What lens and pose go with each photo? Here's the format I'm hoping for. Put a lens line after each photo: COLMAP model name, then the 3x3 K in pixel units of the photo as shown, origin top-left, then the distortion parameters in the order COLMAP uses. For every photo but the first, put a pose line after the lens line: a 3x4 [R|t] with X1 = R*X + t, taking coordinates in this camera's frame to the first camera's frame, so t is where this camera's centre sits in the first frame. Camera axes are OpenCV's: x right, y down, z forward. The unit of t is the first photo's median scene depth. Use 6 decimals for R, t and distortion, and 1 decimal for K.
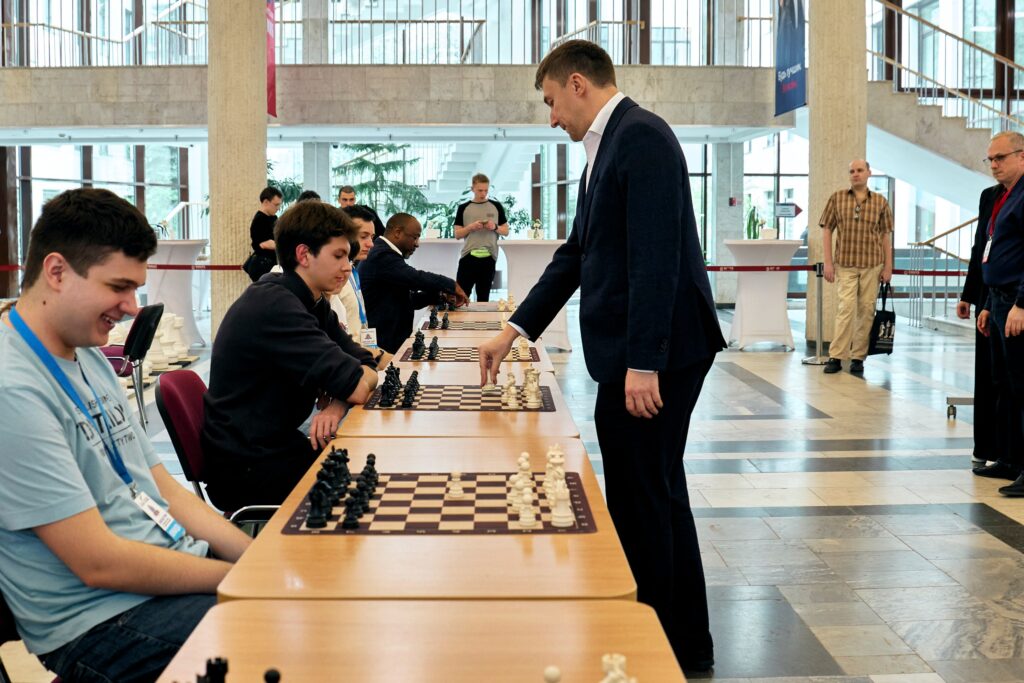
lens RADIAL K [[1374.1, 0, 521.3], [0, 1374.1, 308.6], [0, 0, 1]] dist [-0.109372, 0.000000]
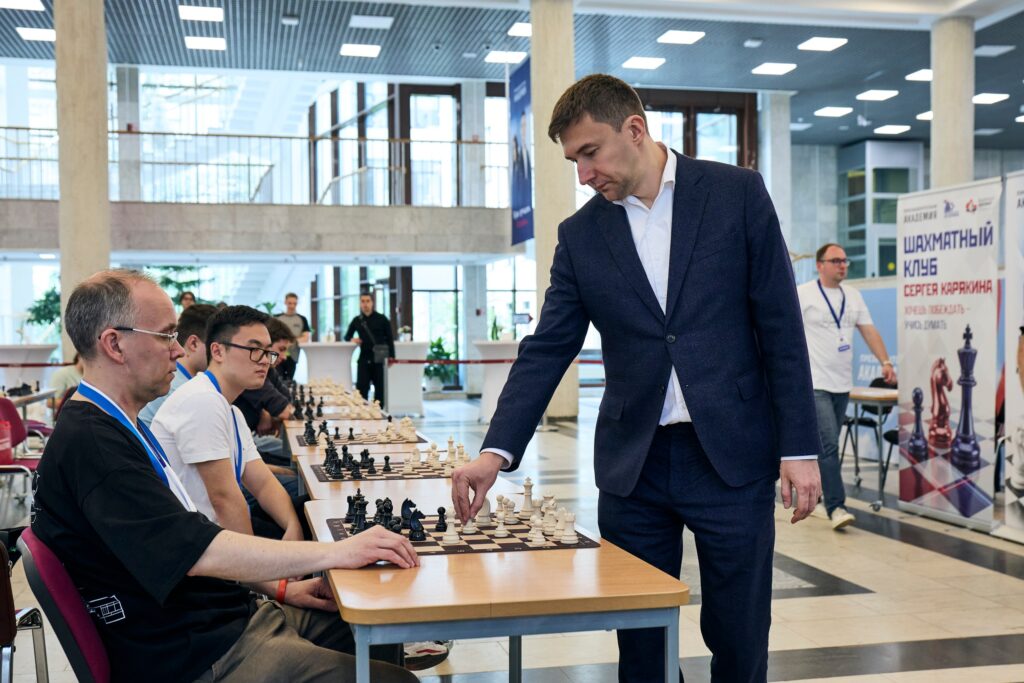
lens RADIAL K [[1161.7, 0, 519.1], [0, 1161.7, 347.0], [0, 0, 1]] dist [0.016811, 0.000000]
pose [[0.982515, -0.011191, 0.185848, -0.011537], [0.020242, 0.998696, -0.046874, 0.006503], [-0.185081, 0.049817, 0.981460, -0.075229]]
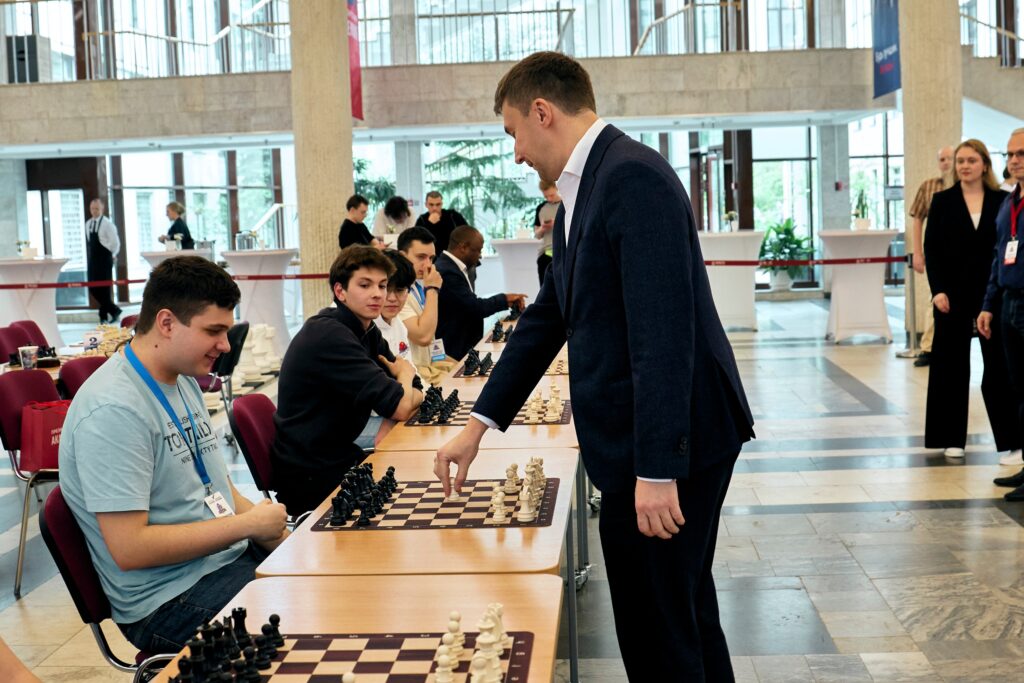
lens RADIAL K [[1423.1, 0, 504.7], [0, 1423.1, 340.9], [0, 0, 1]] dist [-0.067832, 0.000000]
pose [[0.995686, -0.027593, -0.088591, 0.009413], [0.029954, 0.999228, 0.025426, -0.003150], [0.087821, -0.027969, 0.995744, -0.022114]]
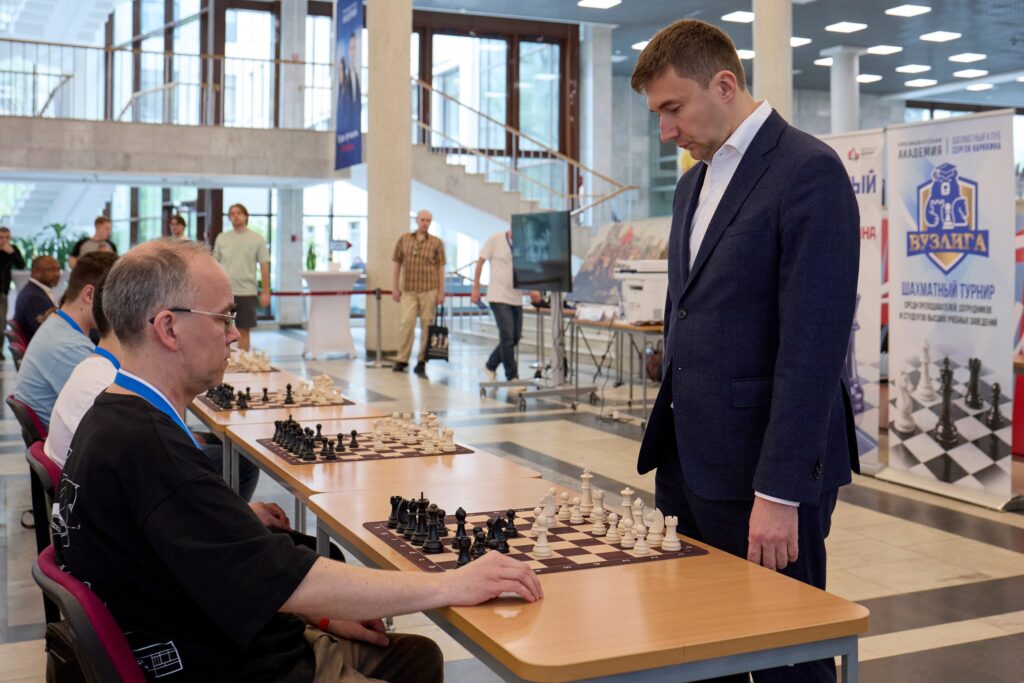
lens RADIAL K [[1186.5, 0, 557.4], [0, 1186.5, 210.3], [0, 0, 1]] dist [-0.000004, 0.000000]
pose [[0.928686, 0.016438, 0.370503, -0.025747], [0.020763, 0.995146, -0.096194, 0.003005], [-0.370285, 0.097027, 0.923837, -0.066724]]
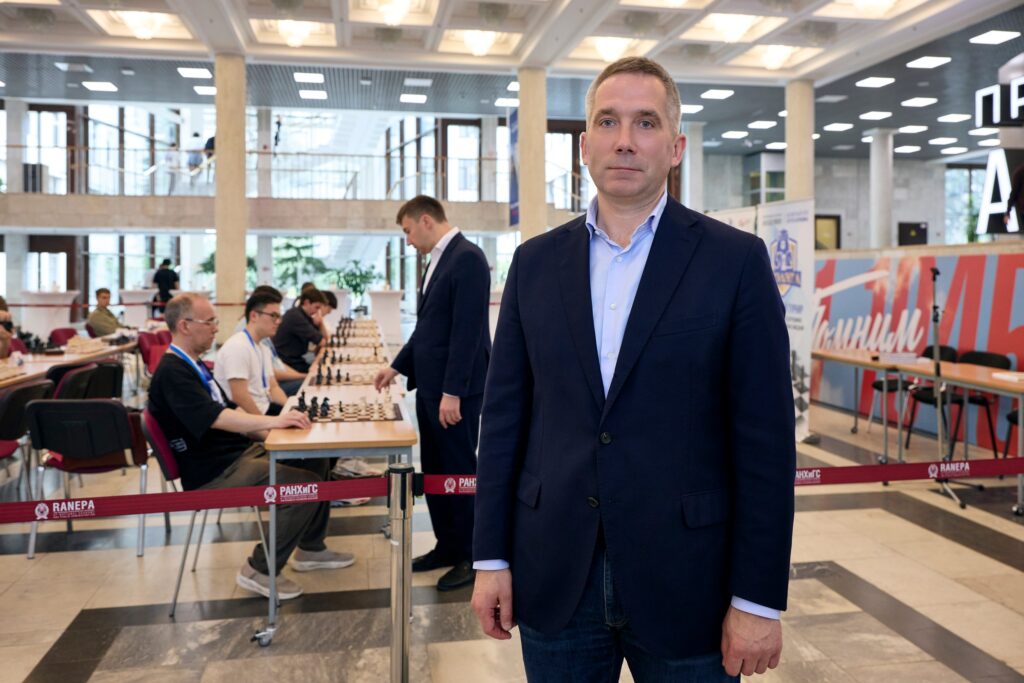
lens RADIAL K [[785.5, 0, 490.9], [0, 785.5, 272.1], [0, 0, 1]] dist [0.026106, -0.003831]
pose [[0.990154, 0.001672, 0.139975, 0.002030], [0.008176, 0.997531, -0.069751, 0.003207], [-0.139746, 0.070209, 0.987695, -0.110692]]
